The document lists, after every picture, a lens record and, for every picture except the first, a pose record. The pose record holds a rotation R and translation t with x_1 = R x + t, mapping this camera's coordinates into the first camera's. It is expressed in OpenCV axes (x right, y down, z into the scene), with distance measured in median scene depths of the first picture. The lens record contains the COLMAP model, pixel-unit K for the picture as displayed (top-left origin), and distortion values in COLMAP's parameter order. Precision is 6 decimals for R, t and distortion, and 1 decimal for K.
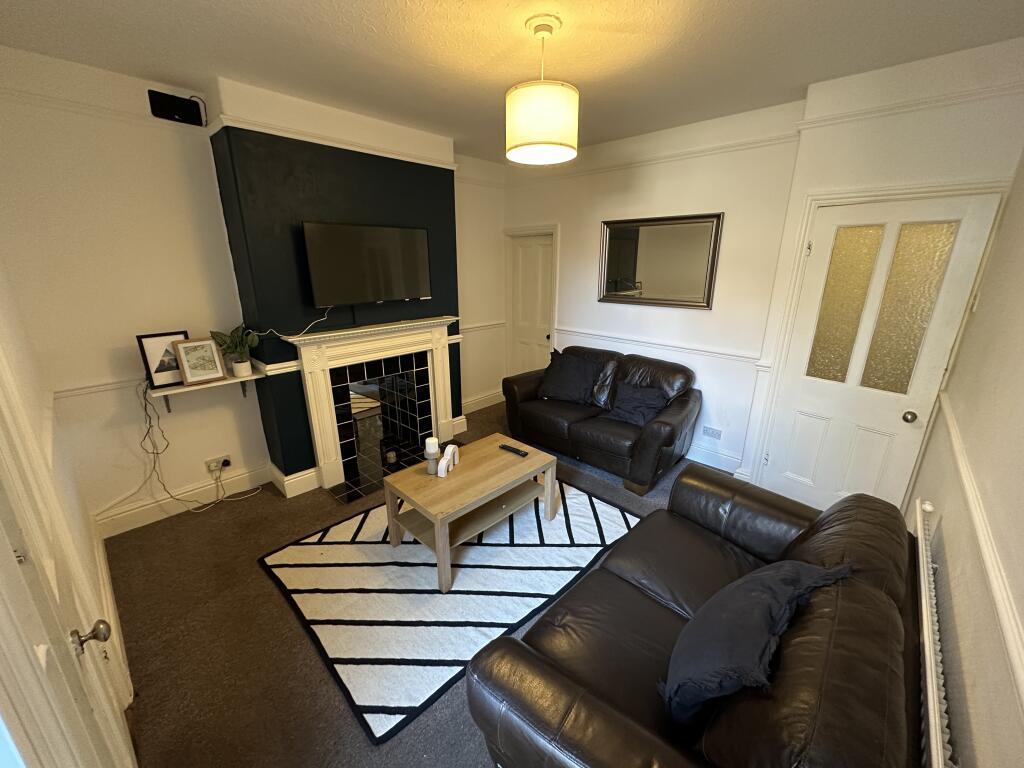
lens RADIAL K [[408.8, 0, 511.1], [0, 408.8, 382.9], [0, 0, 1]] dist [-0.002690, 0.000410]
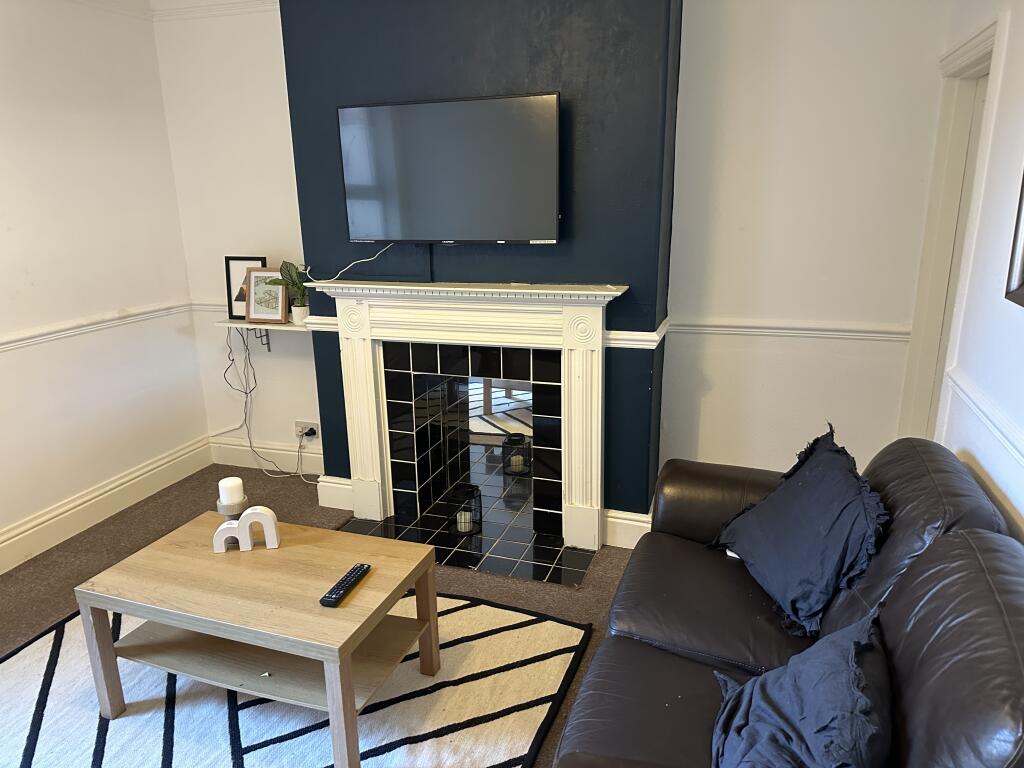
lens RADIAL K [[722.0, 0, 516.3], [0, 722.0, 390.9], [0, 0, 1]] dist [0.044582, -0.049910]
pose [[0.417265, 0.243026, -0.875687, 0.688244], [-0.242772, 0.958371, 0.150292, -0.191595], [0.875758, 0.149880, 0.458894, 0.730748]]
